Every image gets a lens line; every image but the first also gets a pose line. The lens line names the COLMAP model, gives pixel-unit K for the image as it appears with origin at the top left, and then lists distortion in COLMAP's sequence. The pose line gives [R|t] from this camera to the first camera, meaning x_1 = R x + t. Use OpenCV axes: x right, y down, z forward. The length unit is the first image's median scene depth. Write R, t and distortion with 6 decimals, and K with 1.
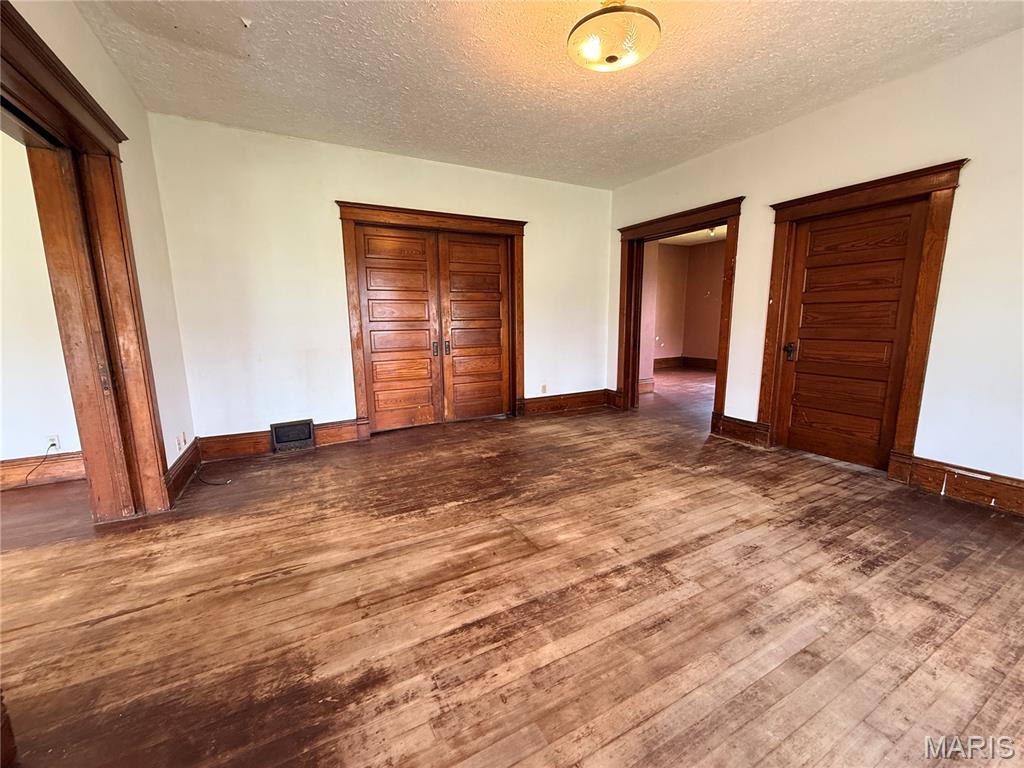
lens RADIAL K [[410.8, 0, 507.3], [0, 410.8, 385.9], [0, 0, 1]] dist [0.001815, -0.000068]
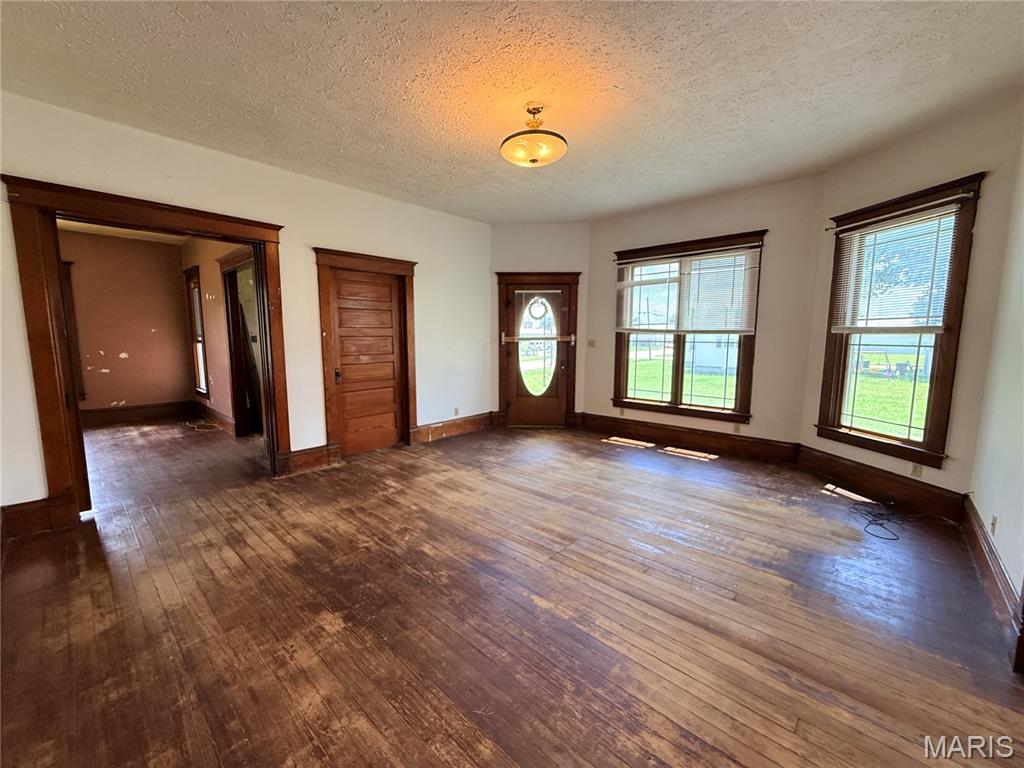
lens RADIAL K [[410.8, 0, 513.2], [0, 410.8, 383.3], [0, 0, 1]] dist [0.001815, -0.000068]
pose [[-0.343691, -0.099509, 0.933796, -0.697431], [0.159197, 0.973804, 0.162366, -0.207513], [-0.925491, 0.204461, -0.318846, 1.084863]]
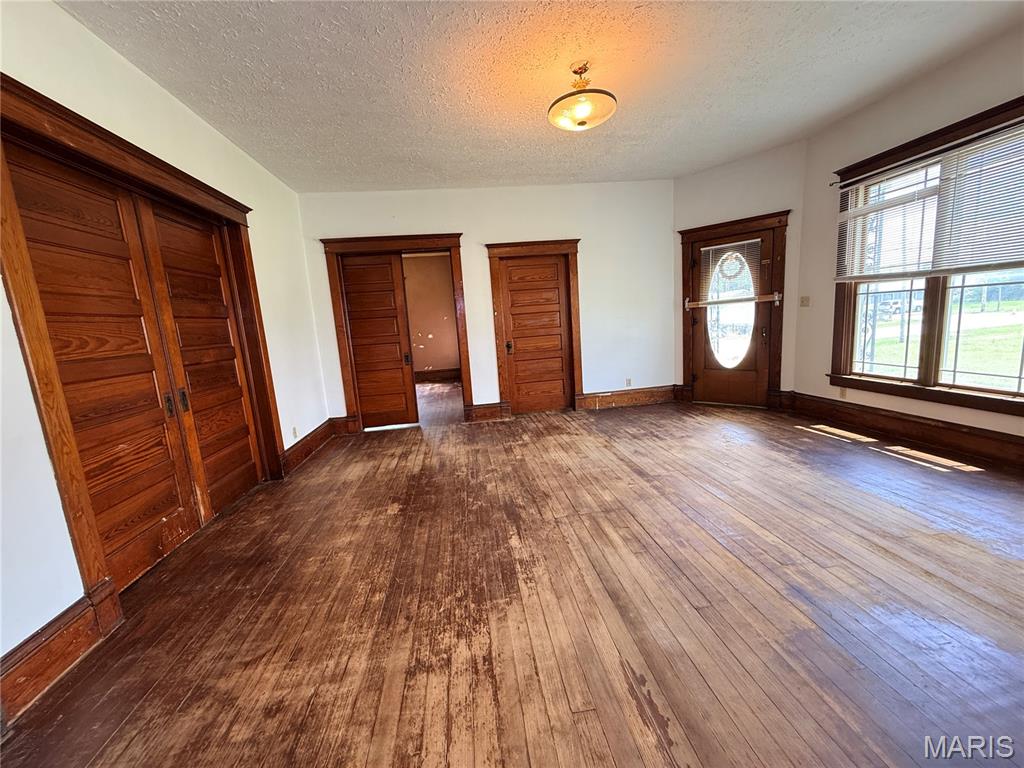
lens RADIAL K [[410.8, 0, 511.3], [0, 410.8, 384.9], [0, 0, 1]] dist [0.001815, -0.000068]
pose [[0.349163, -0.159938, 0.923312, -0.782282], [0.222722, 0.971255, 0.084017, -0.090708], [-0.910209, 0.176306, 0.374748, 0.567940]]
